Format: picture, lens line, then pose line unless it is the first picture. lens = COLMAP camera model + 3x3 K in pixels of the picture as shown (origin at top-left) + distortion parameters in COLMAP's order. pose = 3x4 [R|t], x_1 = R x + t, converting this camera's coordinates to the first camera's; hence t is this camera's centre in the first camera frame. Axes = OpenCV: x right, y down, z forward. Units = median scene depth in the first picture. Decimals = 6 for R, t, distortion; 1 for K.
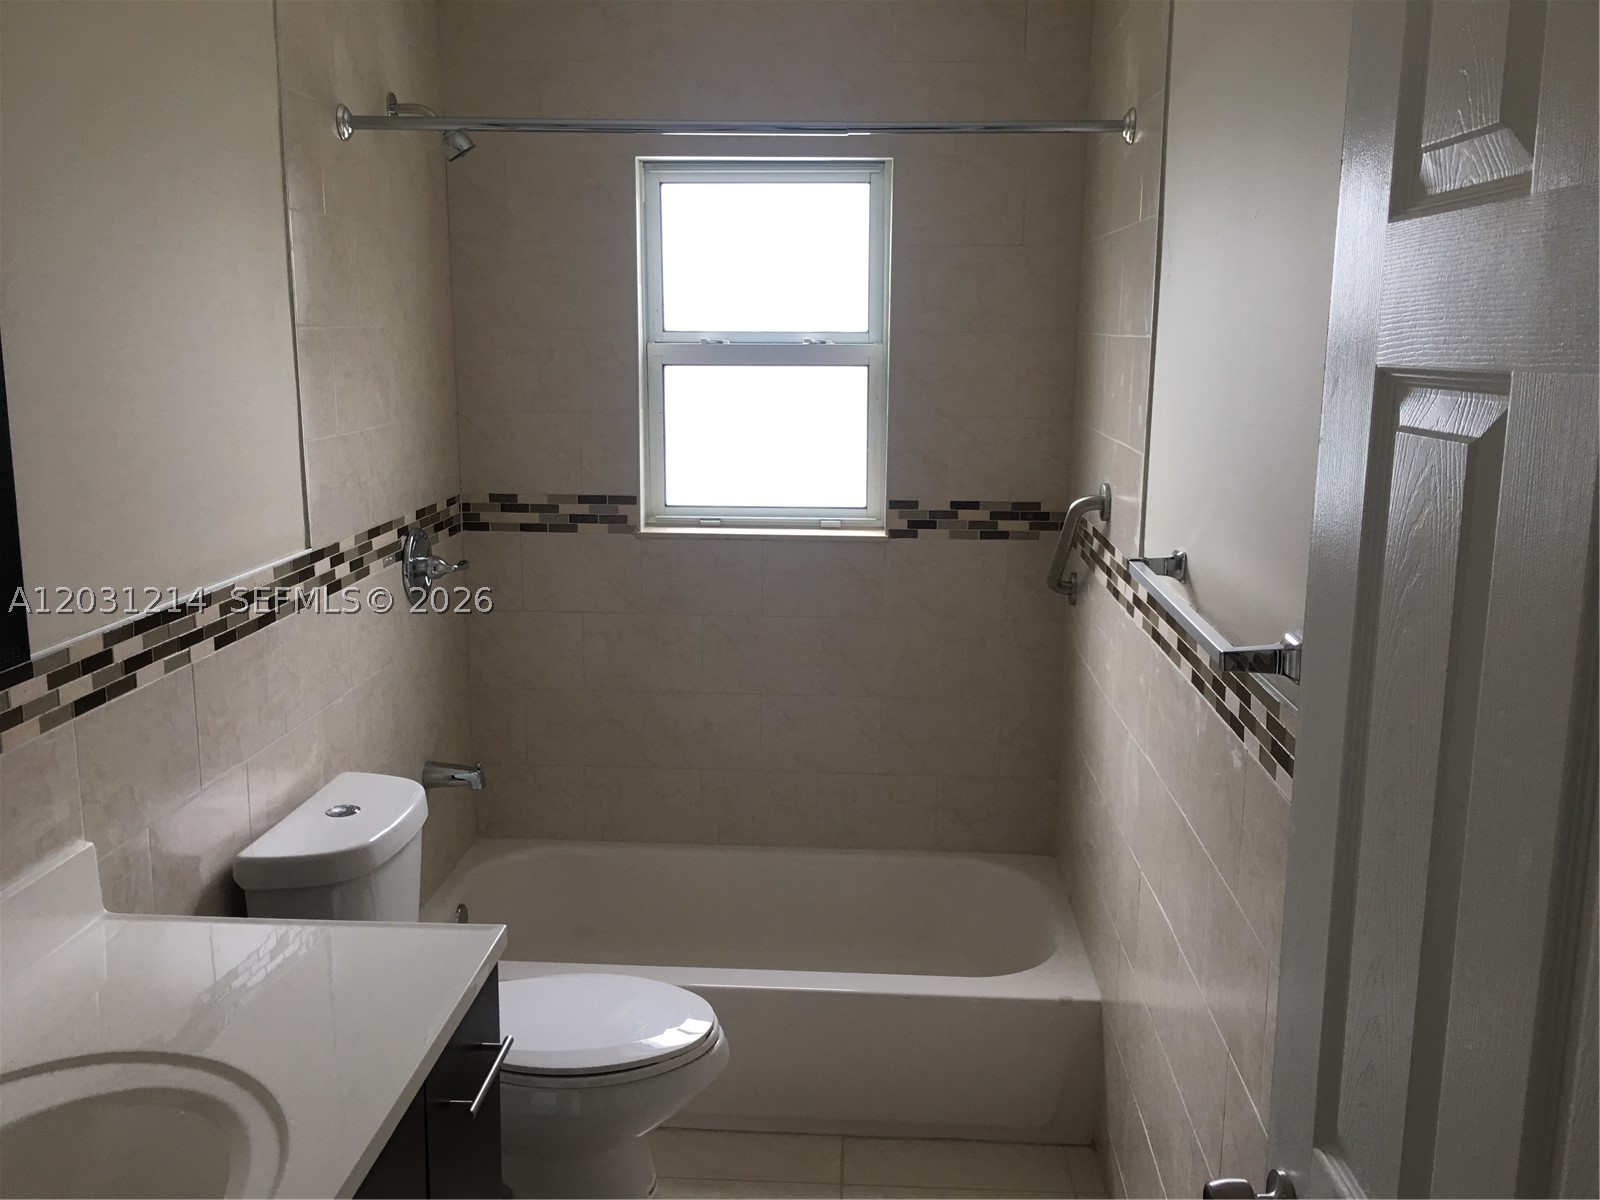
lens RADIAL K [[1376.2, 0, 840.8], [0, 1376.2, 587.4], [0, 0, 1]] dist [0.059620, -0.094694]
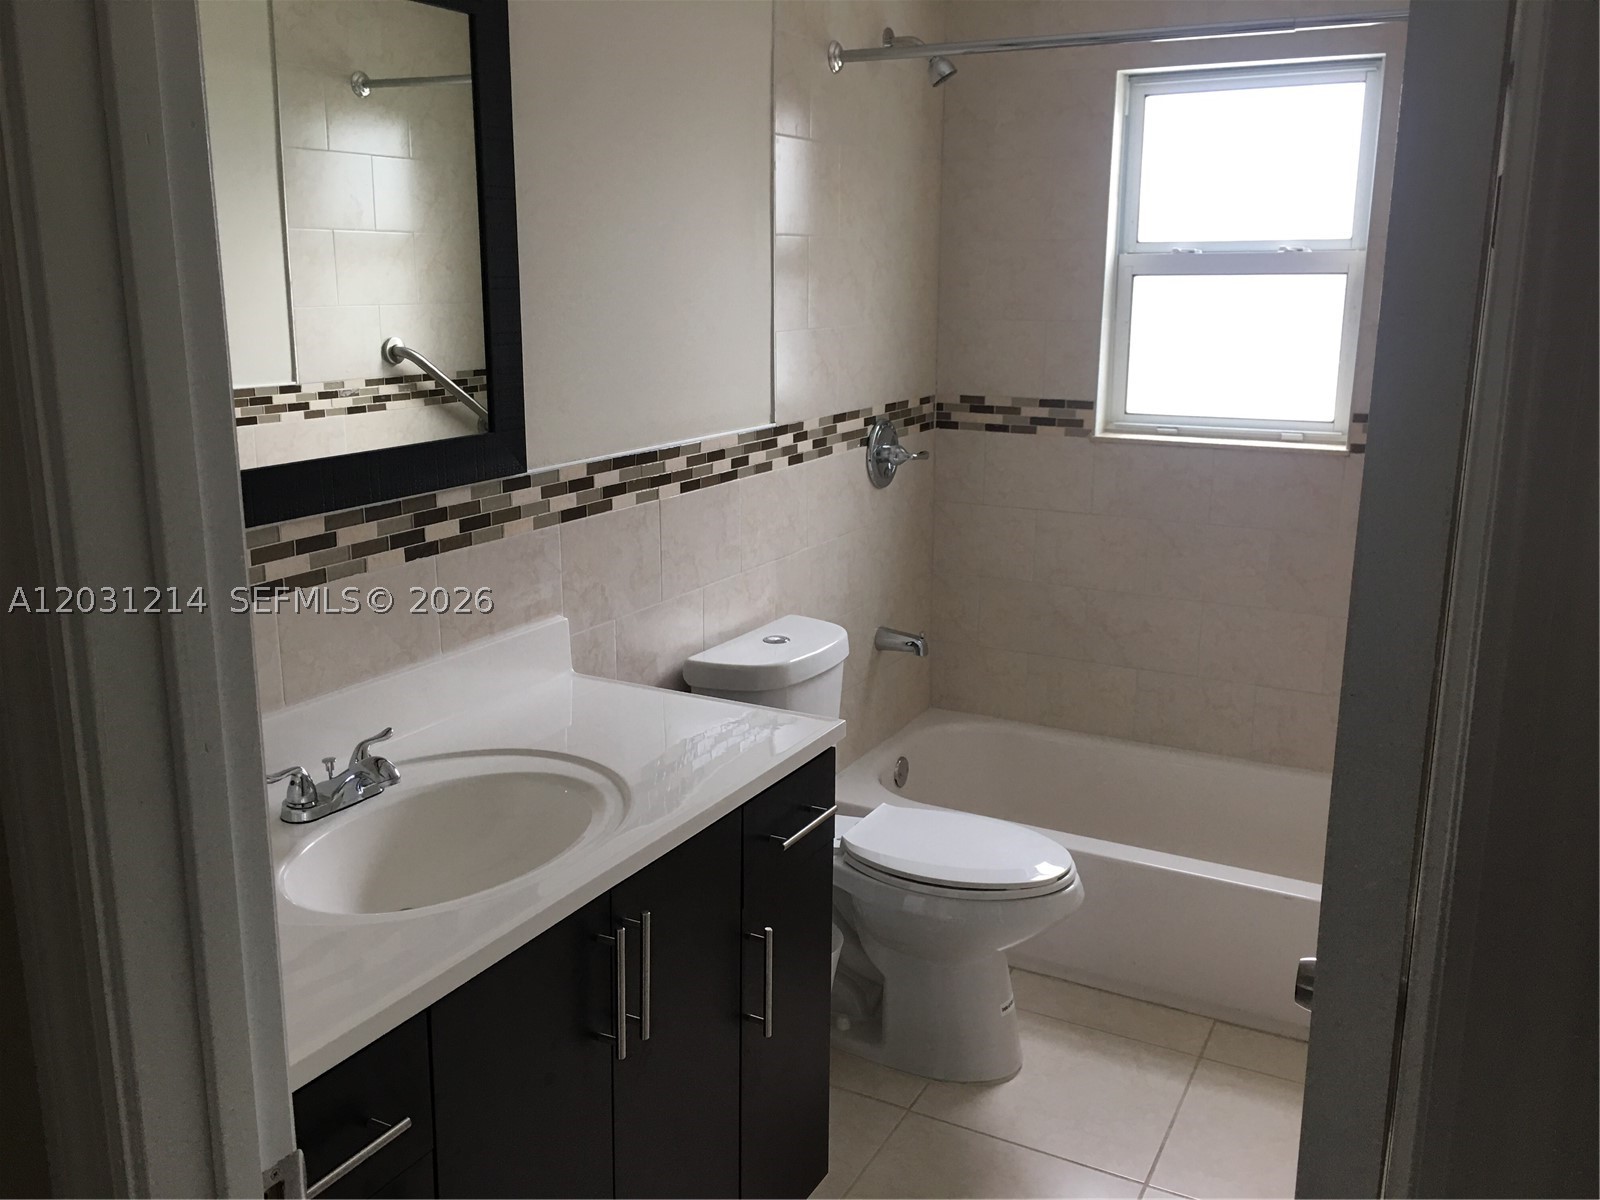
lens RADIAL K [[1376.2, 0, 803.0], [0, 1376.2, 591.1], [0, 0, 1]] dist [0.059620, -0.094694]
pose [[0.905271, 0.090138, -0.415162, 0.119788], [-0.070670, 0.995568, 0.062057, 0.033239], [0.418916, -0.026839, 0.907628, -0.060244]]
